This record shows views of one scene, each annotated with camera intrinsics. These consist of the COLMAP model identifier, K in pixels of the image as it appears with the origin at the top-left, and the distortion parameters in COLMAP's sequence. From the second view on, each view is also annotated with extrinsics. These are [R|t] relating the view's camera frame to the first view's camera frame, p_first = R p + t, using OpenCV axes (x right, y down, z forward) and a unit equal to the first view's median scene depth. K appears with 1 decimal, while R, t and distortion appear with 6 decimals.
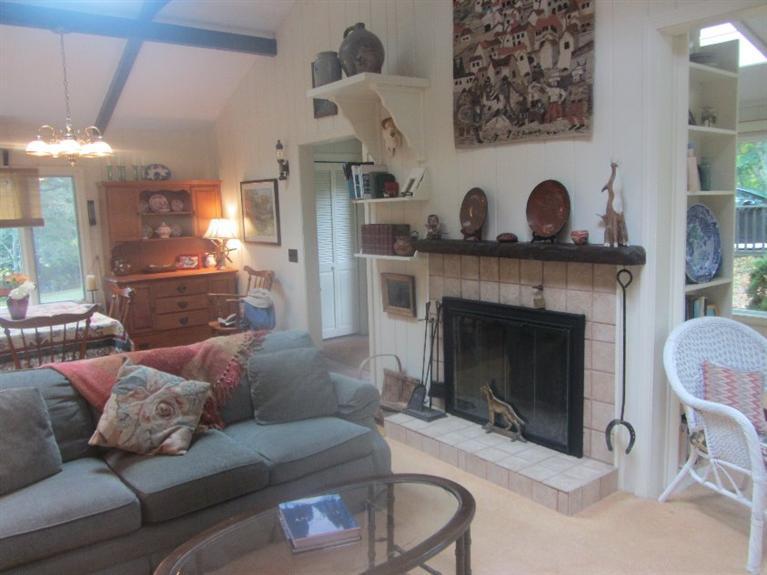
lens RADIAL K [[637.4, 0, 383.5], [0, 637.4, 287.5], [0, 0, 1]] dist [-0.048209, 0.020956]
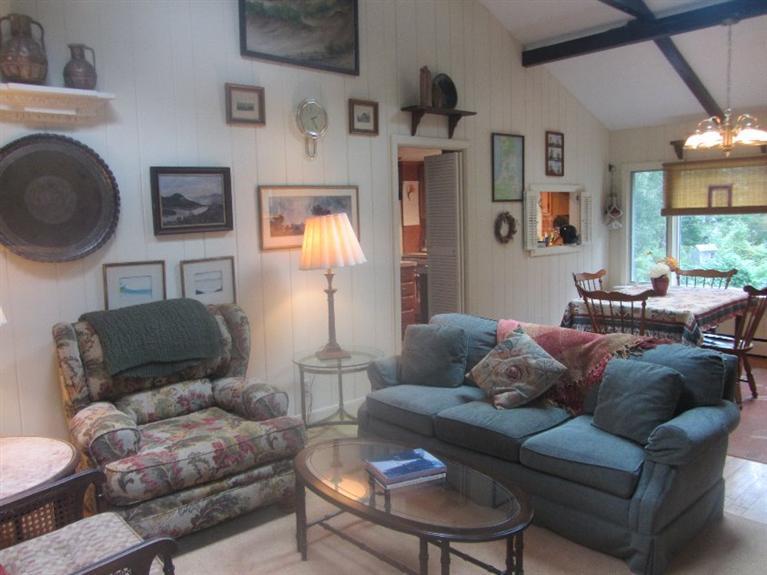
lens RADIAL K [[637.4, 0, 383.5], [0, 637.4, 287.5], [0, 0, 1]] dist [-0.048209, 0.020956]
pose [[0.093040, 0.142809, -0.985368, 0.645897], [-0.104152, 0.985627, 0.133012, -0.082864], [0.990200, 0.090253, 0.106576, 0.487491]]
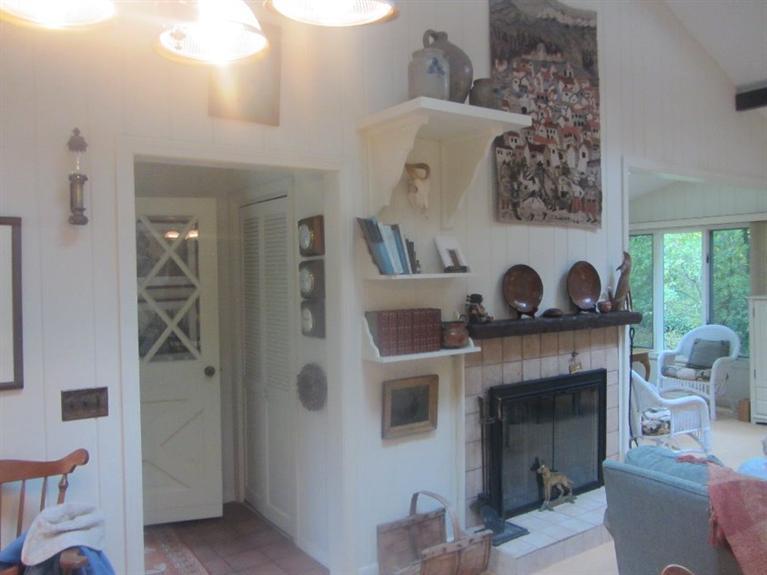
lens RADIAL K [[637.4, 0, 383.5], [0, 637.4, 287.5], [0, 0, 1]] dist [-0.048209, 0.020956]
pose [[0.041814, 0.008021, 0.999093, -0.896515], [0.141883, 0.989786, -0.013885, -0.148829], [-0.989000, 0.142335, 0.040249, 1.263452]]
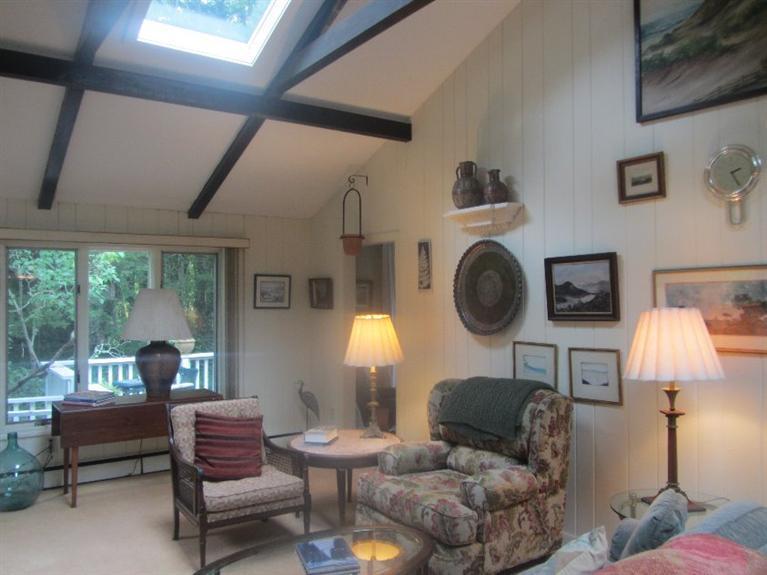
lens RADIAL K [[637.4, 0, 383.5], [0, 637.4, 287.5], [0, 0, 1]] dist [-0.048209, 0.020956]
pose [[-0.998787, 0.035684, 0.033923, -0.170453], [0.039274, 0.992952, 0.111821, -0.185449], [-0.029694, 0.113018, -0.993149, 1.339227]]
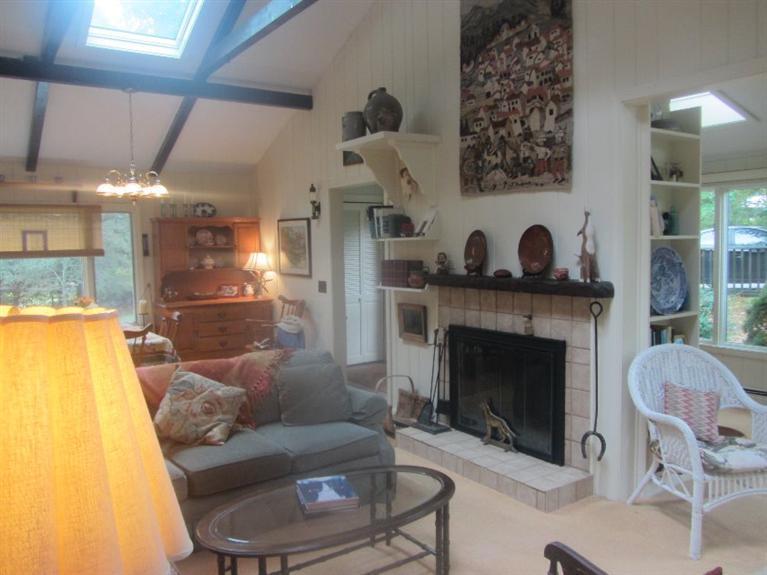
lens RADIAL K [[637.4, 0, 383.5], [0, 637.4, 287.5], [0, 0, 1]] dist [-0.048209, 0.020956]
pose [[0.998214, 0.018789, -0.056704, 0.045281], [-0.021881, 0.998278, -0.054421, 0.015510], [0.055584, 0.055564, 0.996907, -0.169588]]
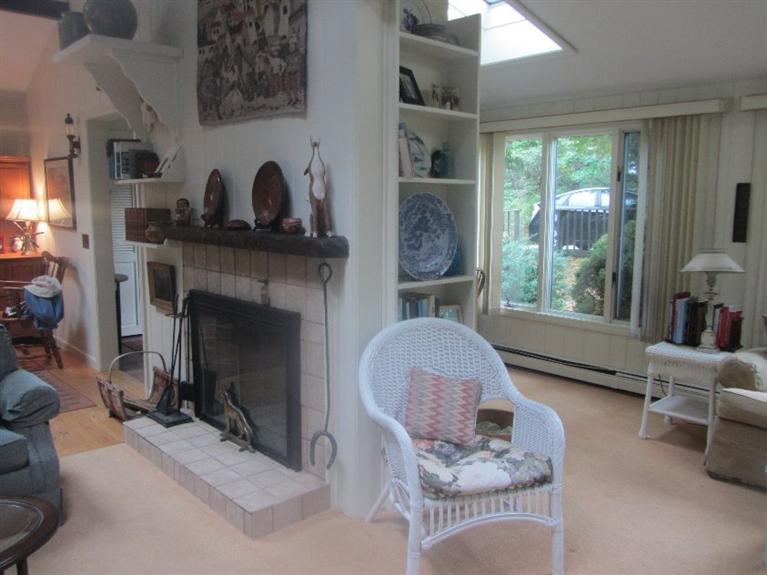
lens RADIAL K [[637.4, 0, 383.5], [0, 637.4, 287.5], [0, 0, 1]] dist [-0.048209, 0.020956]
pose [[0.994974, 0.025684, 0.096789, 0.322530], [-0.026479, 0.999625, 0.006932, -0.001759], [-0.096574, -0.009460, 0.995281, 0.087688]]
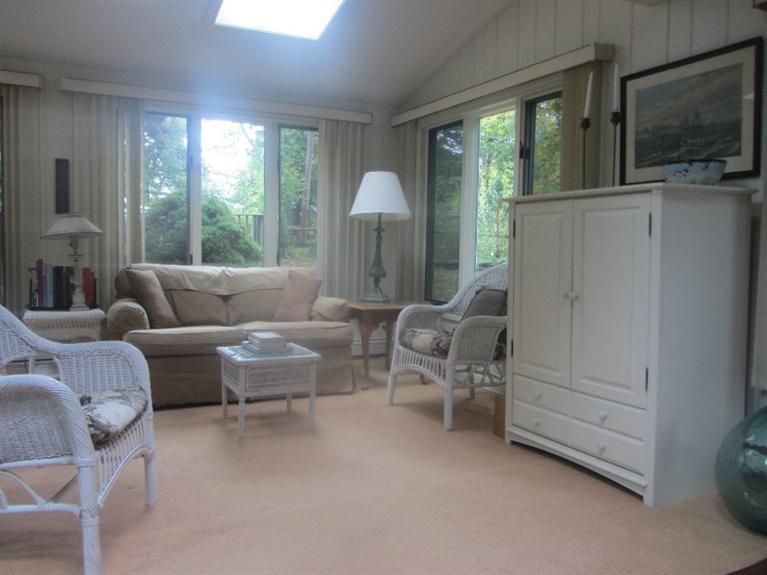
lens RADIAL K [[637.4, 0, 383.5], [0, 637.4, 287.5], [0, 0, 1]] dist [-0.048209, 0.020956]
pose [[0.166037, -0.034899, 0.985502, -0.038361], [0.096736, 0.995130, 0.018942, 0.087923], [-0.981363, 0.092189, 0.168604, 0.365278]]
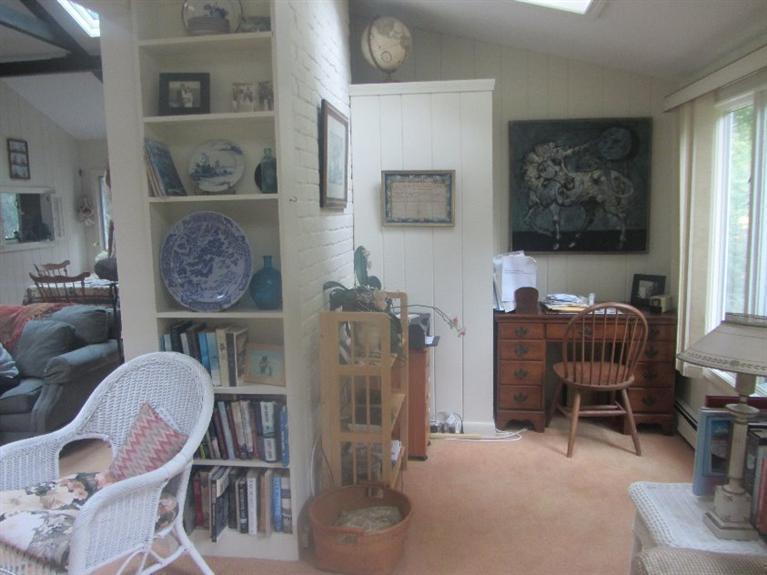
lens RADIAL K [[637.4, 0, 383.5], [0, 637.4, 287.5], [0, 0, 1]] dist [-0.048209, 0.020956]
pose [[0.705414, 0.110167, -0.700182, 1.110063], [-0.089477, 0.993785, 0.066218, -0.100863], [0.703125, 0.015939, 0.710887, 0.536977]]
